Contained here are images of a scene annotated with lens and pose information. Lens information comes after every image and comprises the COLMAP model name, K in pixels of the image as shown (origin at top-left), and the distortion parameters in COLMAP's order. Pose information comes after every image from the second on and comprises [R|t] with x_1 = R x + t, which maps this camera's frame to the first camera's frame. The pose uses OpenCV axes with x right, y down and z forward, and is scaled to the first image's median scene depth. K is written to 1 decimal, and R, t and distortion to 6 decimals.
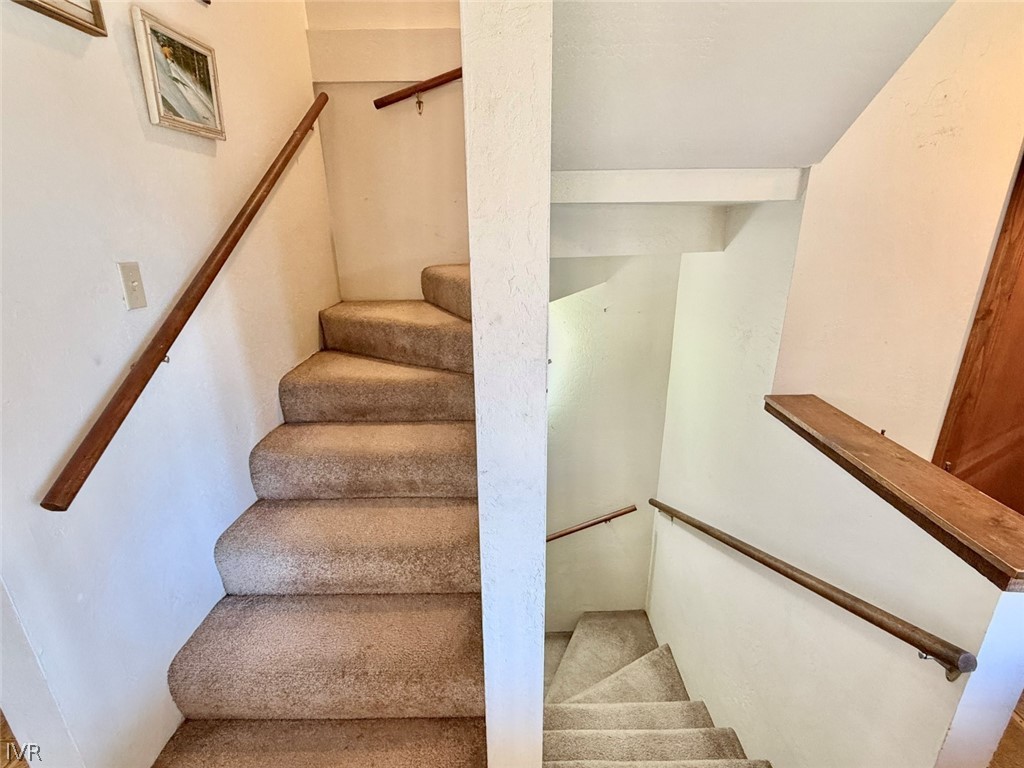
lens RADIAL K [[478.7, 0, 512.8], [0, 478.7, 382.0], [0, 0, 1]] dist [-0.000209, 0.000028]
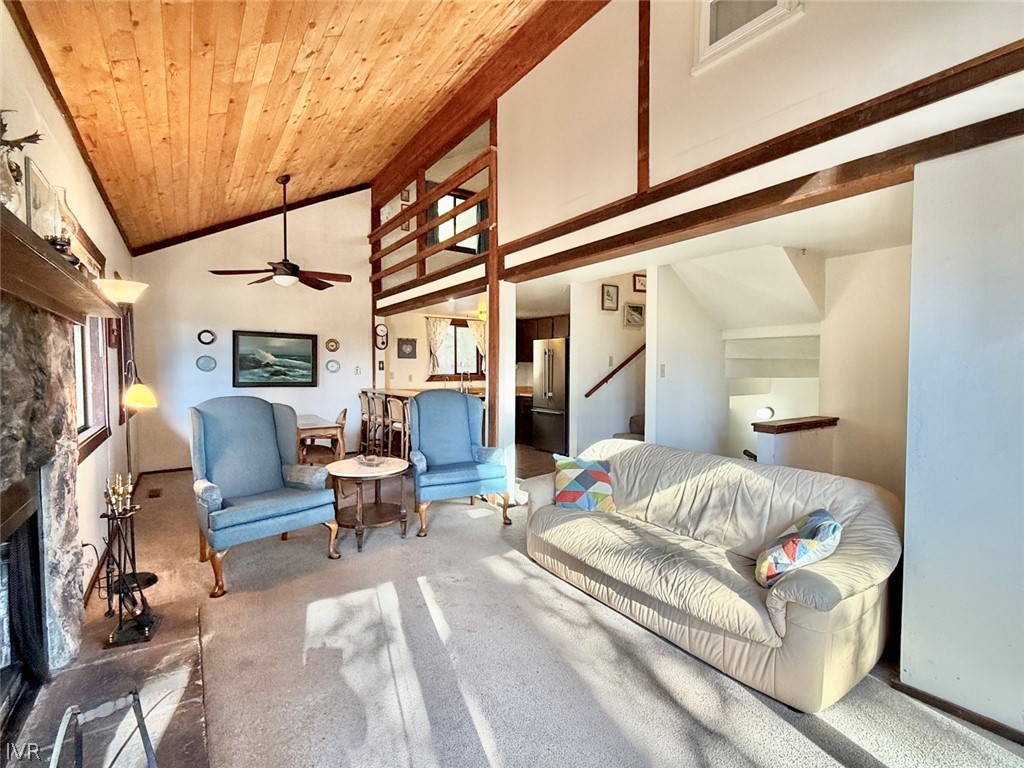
lens RADIAL K [[478.7, 0, 511.1], [0, 478.7, 386.9], [0, 0, 1]] dist [-0.000209, 0.000028]
pose [[0.556798, 0.044616, -0.829449, 2.008917], [-0.279064, 0.950564, -0.136201, 0.747284], [0.782368, 0.307306, 0.541723, -1.719141]]
